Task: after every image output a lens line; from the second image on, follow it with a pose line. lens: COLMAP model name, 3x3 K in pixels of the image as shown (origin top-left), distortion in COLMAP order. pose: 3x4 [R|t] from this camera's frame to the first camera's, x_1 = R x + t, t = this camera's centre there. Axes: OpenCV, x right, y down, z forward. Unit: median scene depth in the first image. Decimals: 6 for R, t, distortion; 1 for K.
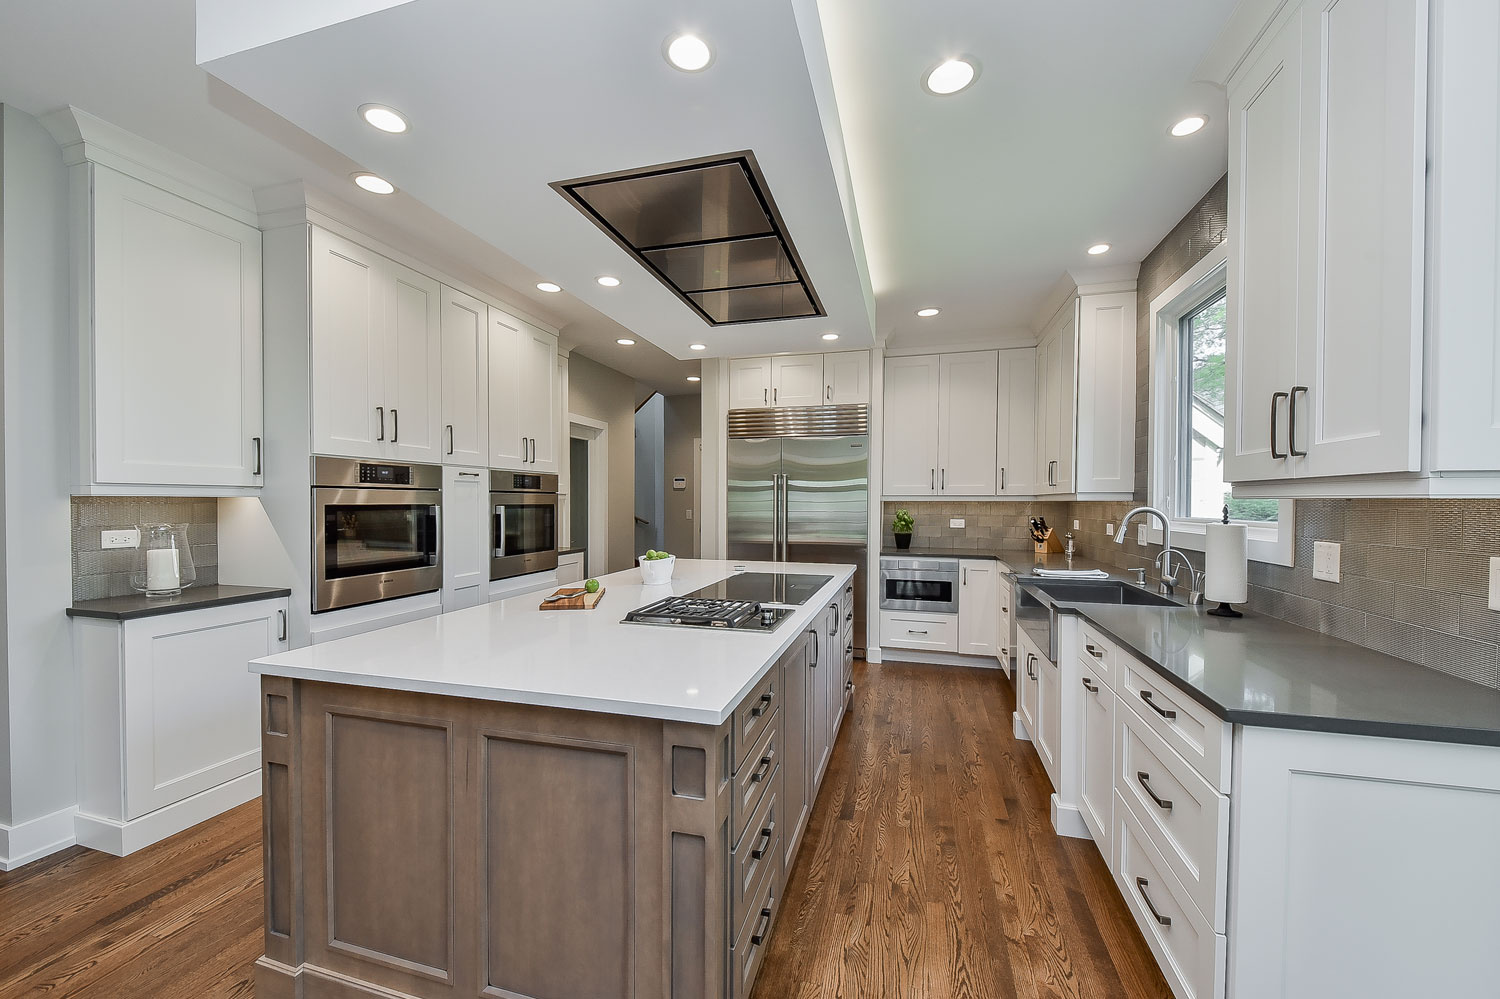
lens RADIAL K [[587.0, 0, 749.5], [0, 587.0, 512.4], [0, 0, 1]] dist [0.014422, -0.009546]
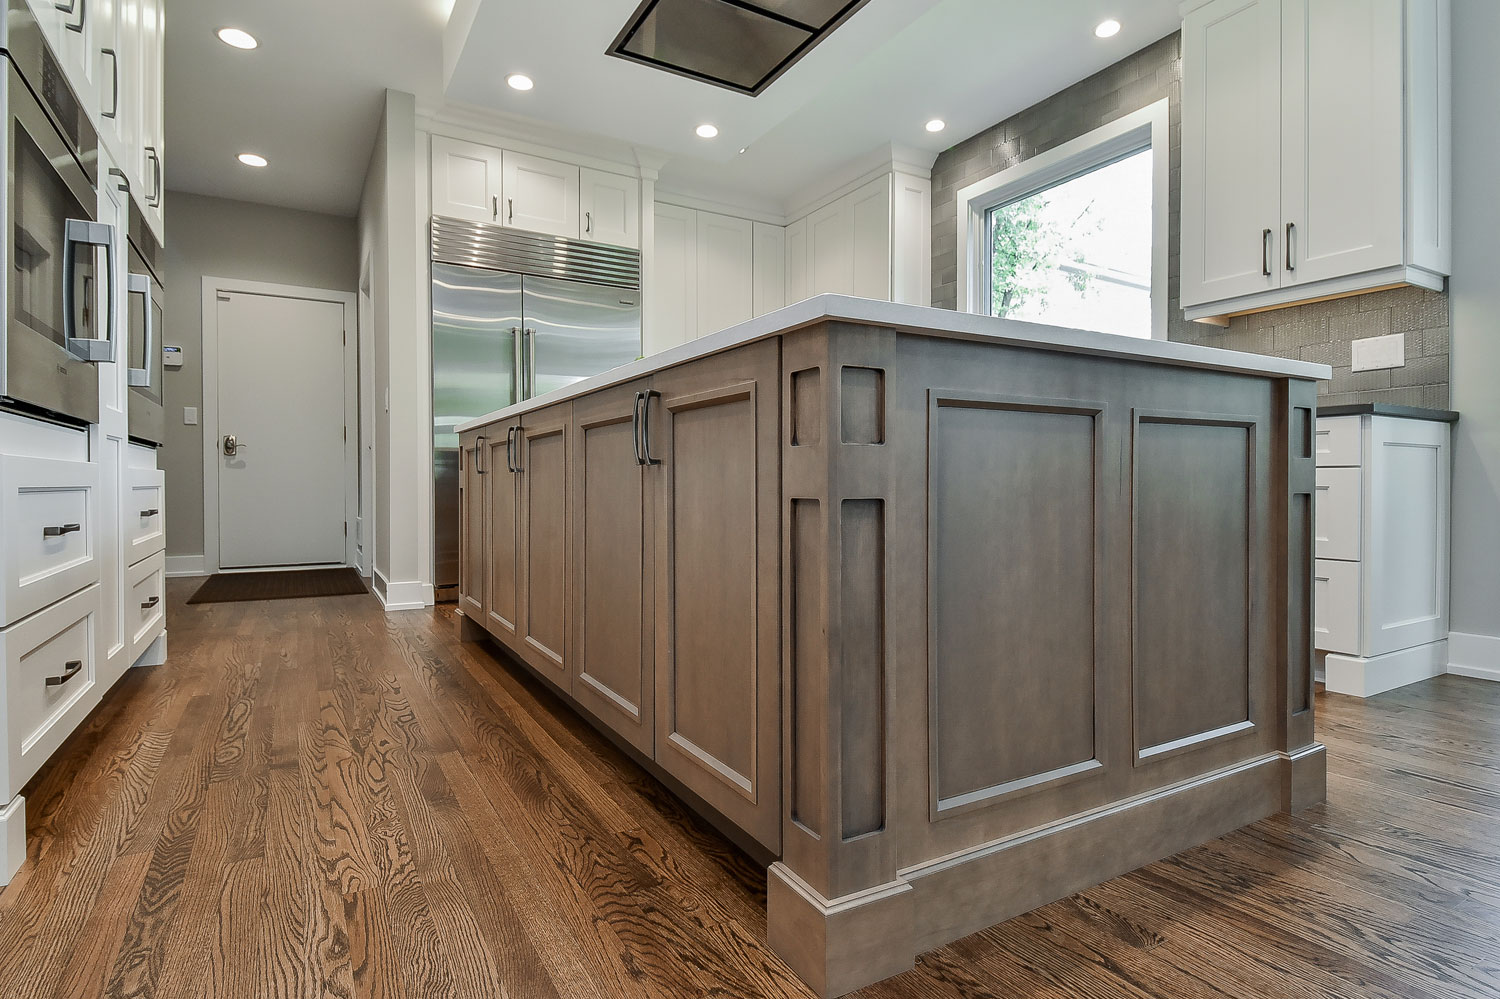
lens RADIAL K [[791.0, 0, 750.0], [0, 791.0, 499.5], [0, 0, 1]] dist [0.001180, 0.000021]
pose [[0.686875, -0.016211, 0.726595, -0.875667], [0.021710, 0.999763, 0.001783, 0.271752], [-0.726451, 0.014550, 0.687064, 0.383166]]
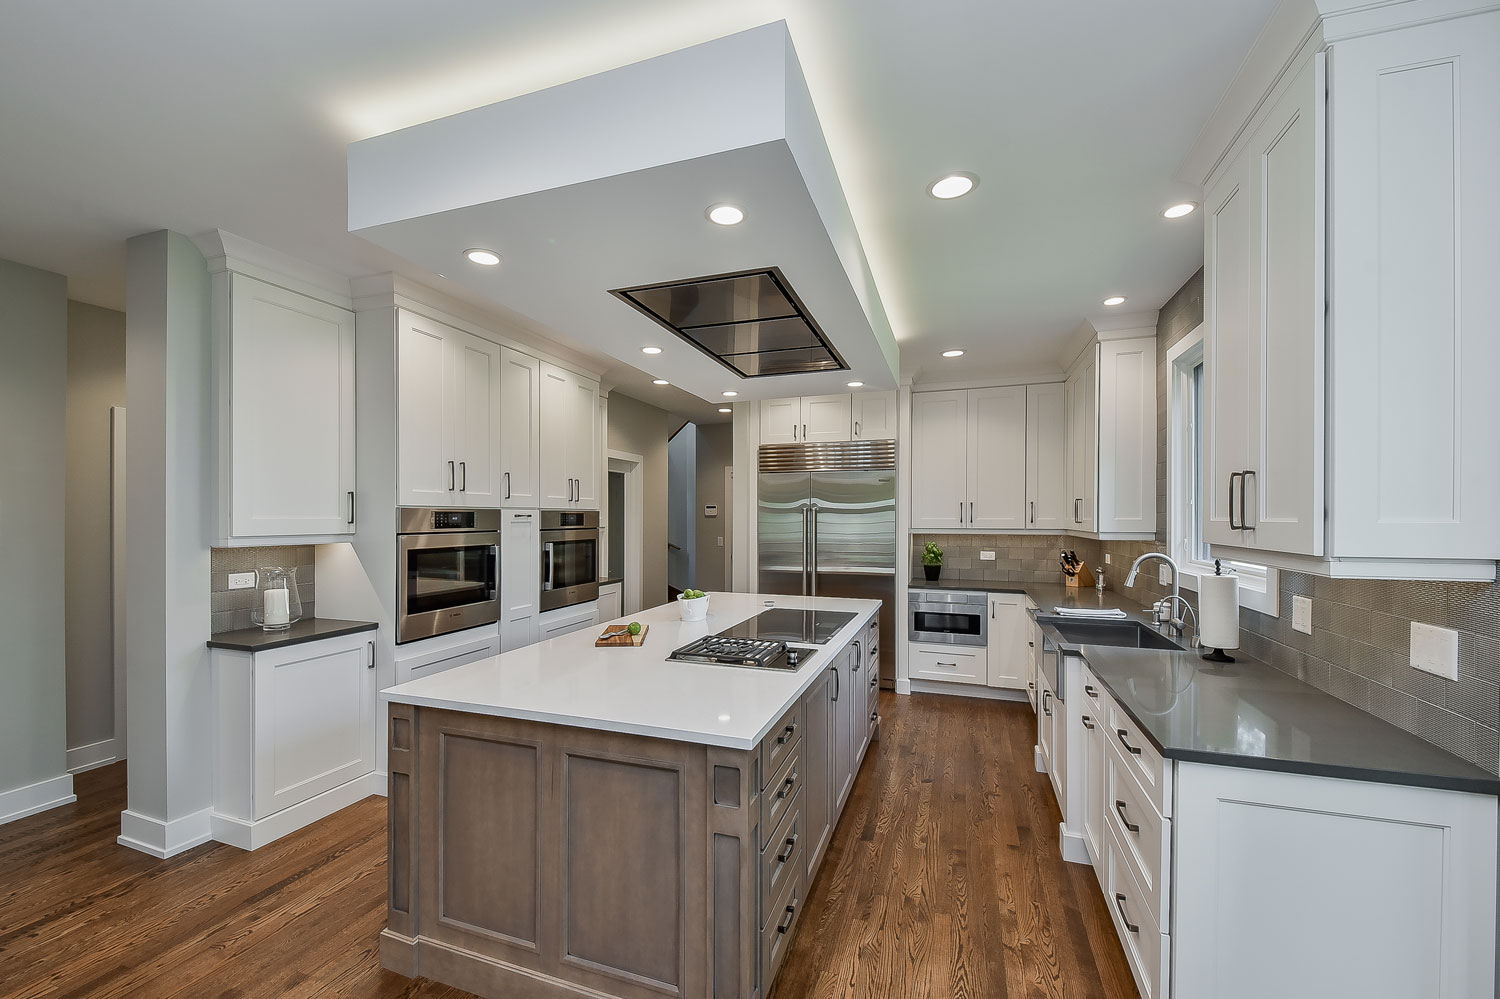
lens RADIAL K [[615.6, 0, 739.2], [0, 615.6, 519.0], [0, 0, 1]] dist [0.024469, -0.019775]
pose [[0.997544, -0.002515, -0.069995, 0.009443], [0.001482, 0.999889, -0.014797, -0.061123], [0.070025, 0.014657, 0.997438, -0.176902]]
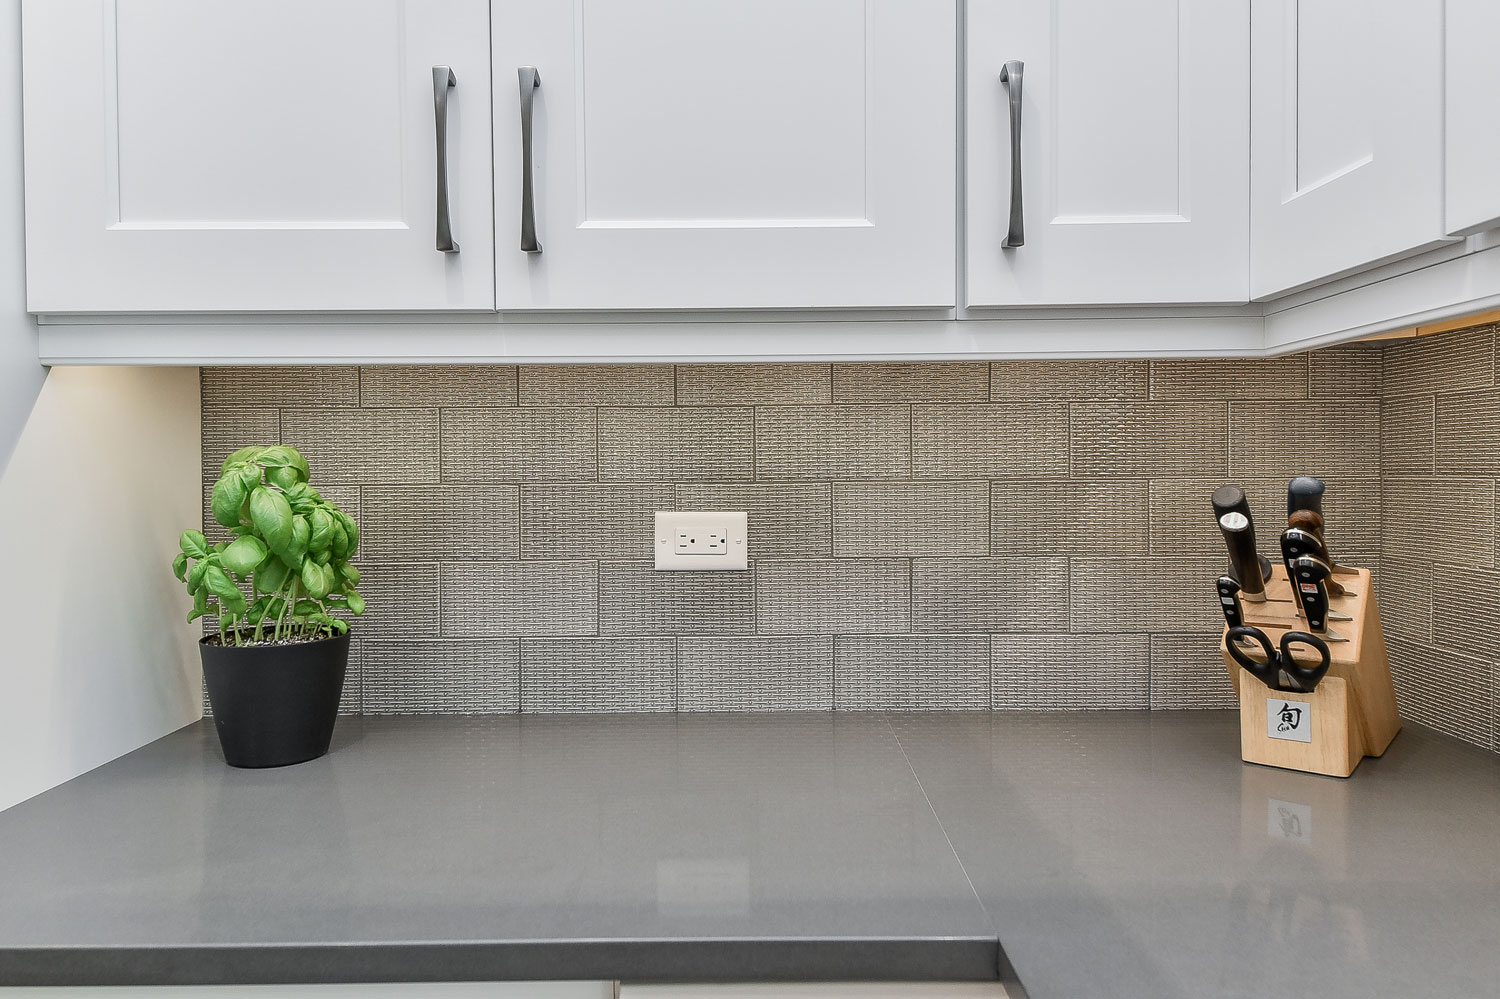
lens RADIAL K [[1006.1, 0, 753.5], [0, 1006.1, 488.7], [0, 0, 1]] dist [0.060890, -0.000402]
pose [[0.964025, -0.017353, 0.265246, 0.640311], [0.017042, 0.999849, 0.003472, 0.011674], [-0.265266, 0.001174, 0.964174, 1.607936]]
